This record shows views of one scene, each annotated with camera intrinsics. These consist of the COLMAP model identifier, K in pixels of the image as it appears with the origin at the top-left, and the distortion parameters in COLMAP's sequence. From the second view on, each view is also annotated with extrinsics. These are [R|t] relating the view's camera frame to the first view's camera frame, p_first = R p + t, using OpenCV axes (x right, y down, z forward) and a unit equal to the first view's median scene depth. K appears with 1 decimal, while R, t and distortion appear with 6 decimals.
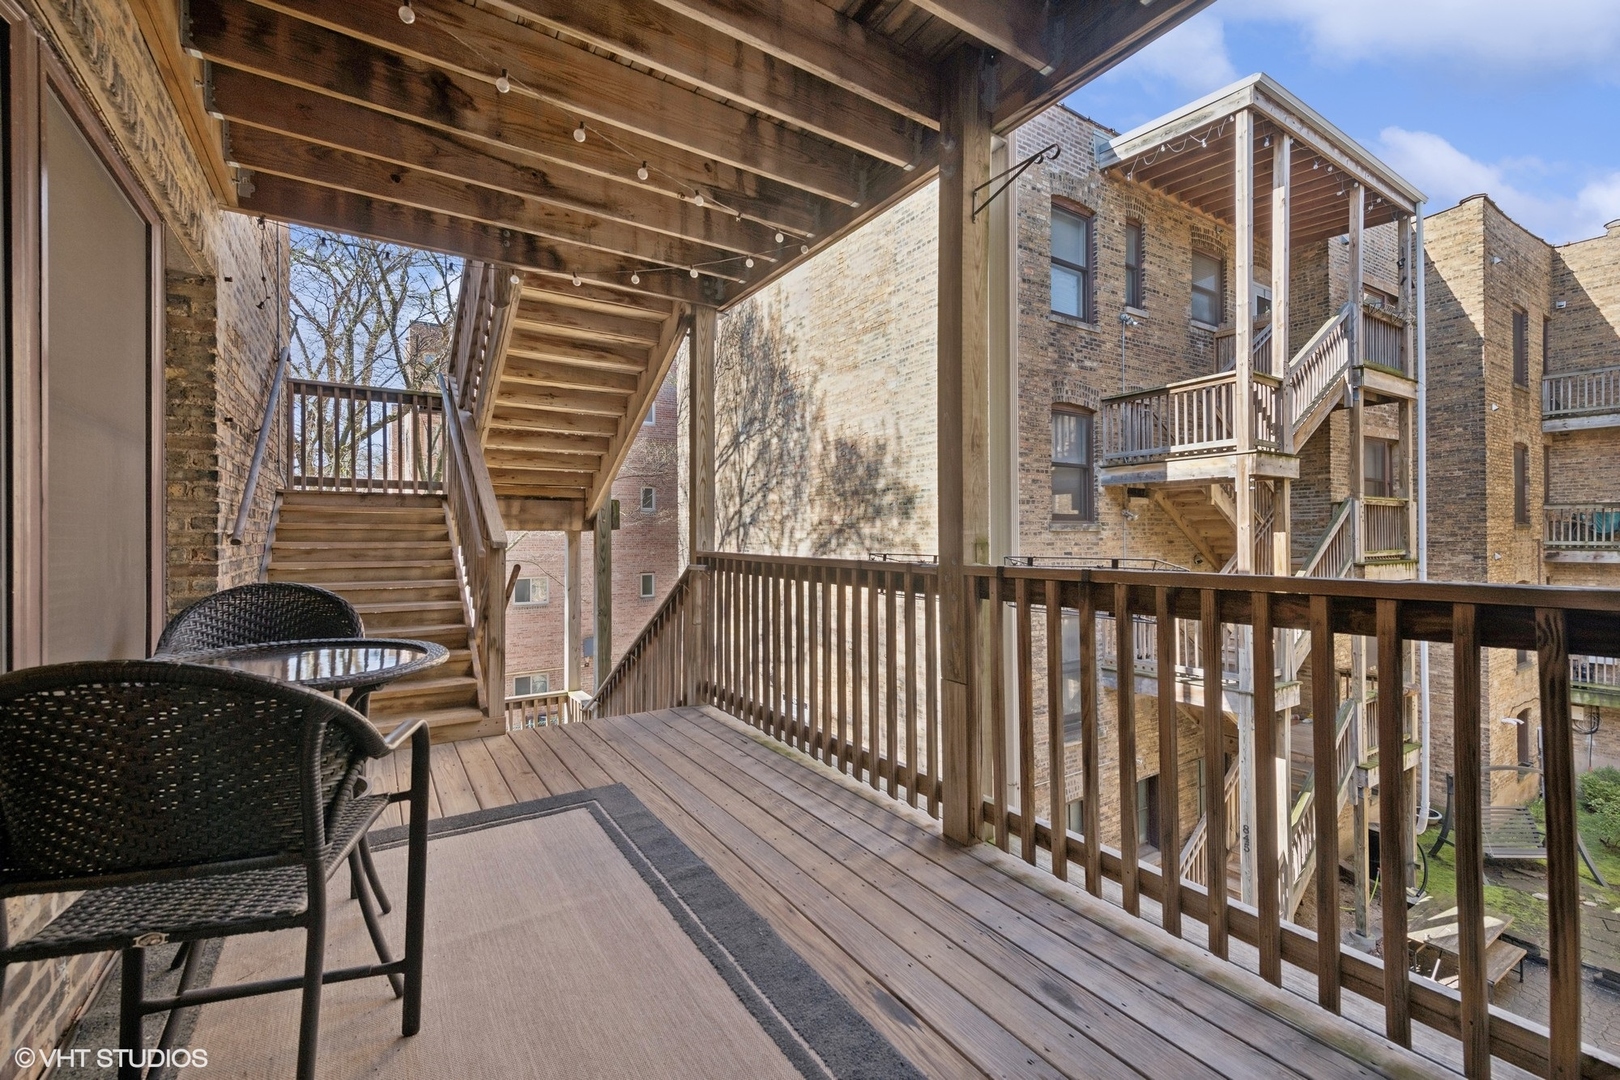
lens RADIAL K [[670.2, 0, 809.9], [0, 670.2, 533.3], [0, 0, 1]] dist [0.015735, -0.005056]
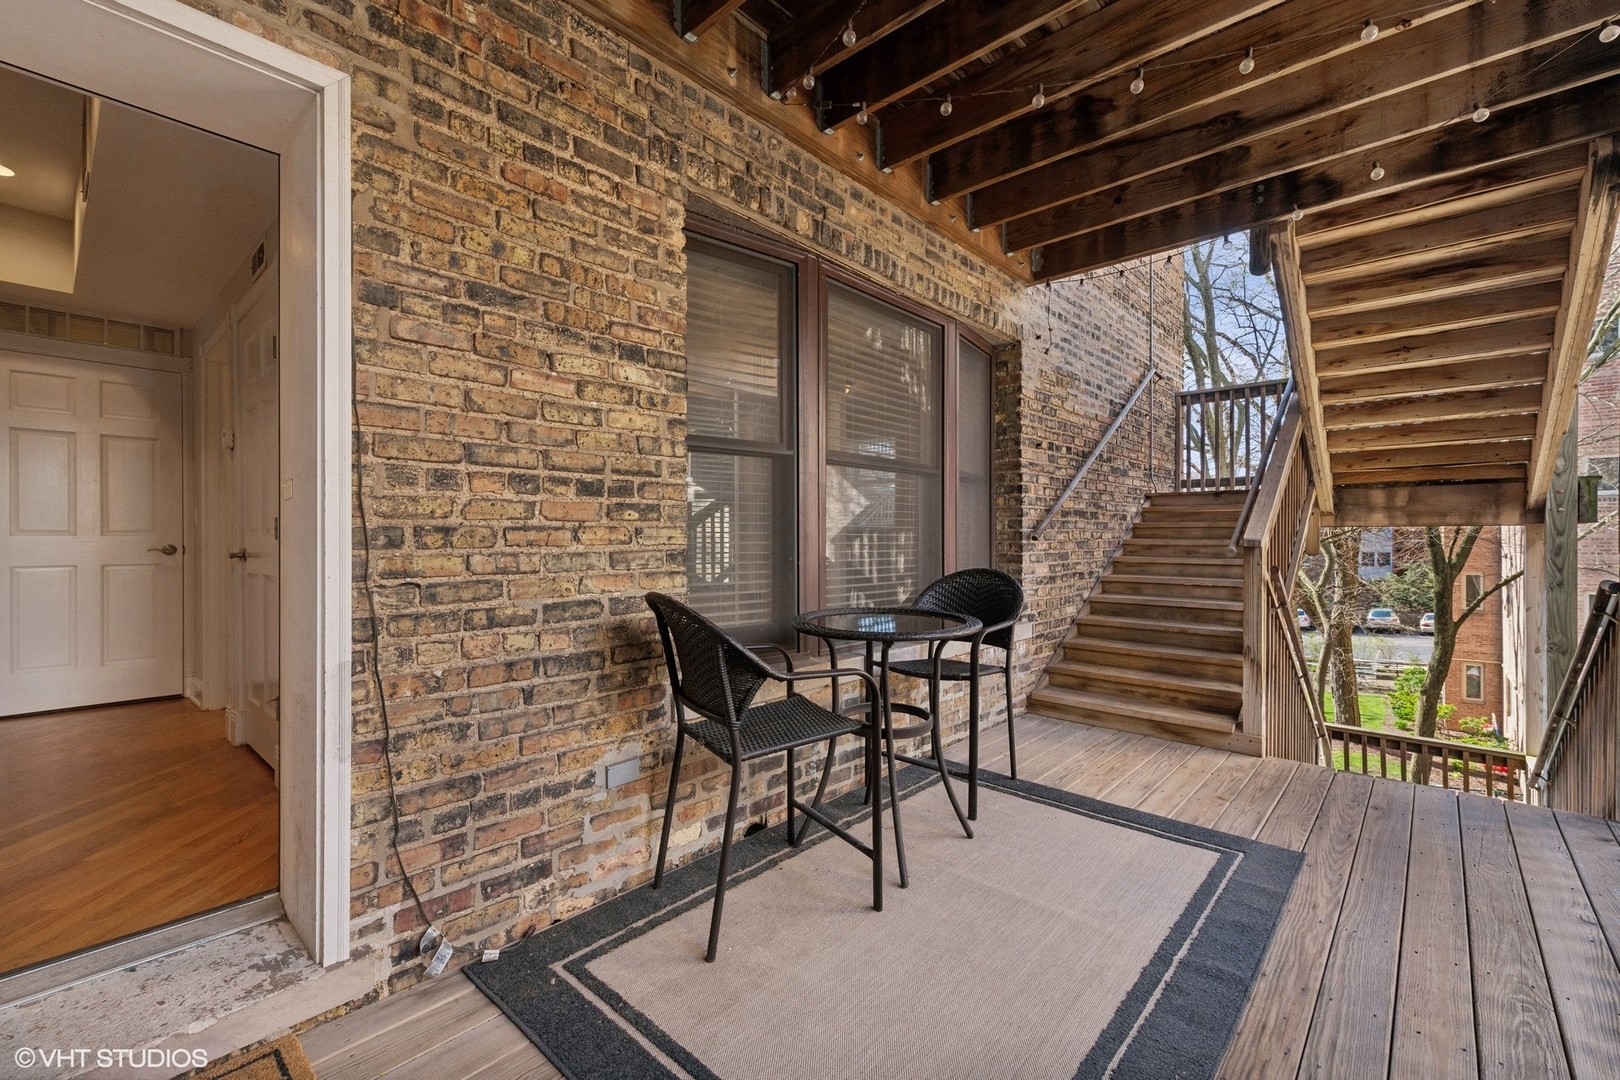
lens RADIAL K [[670.2, 0, 809.9], [0, 670.2, 533.3], [0, 0, 1]] dist [0.015735, -0.005056]
pose [[0.273750, -0.005170, -0.961787, 0.247661], [0.006713, 0.999971, -0.003464, 0.004465], [0.961778, -0.005508, 0.273777, 0.201151]]
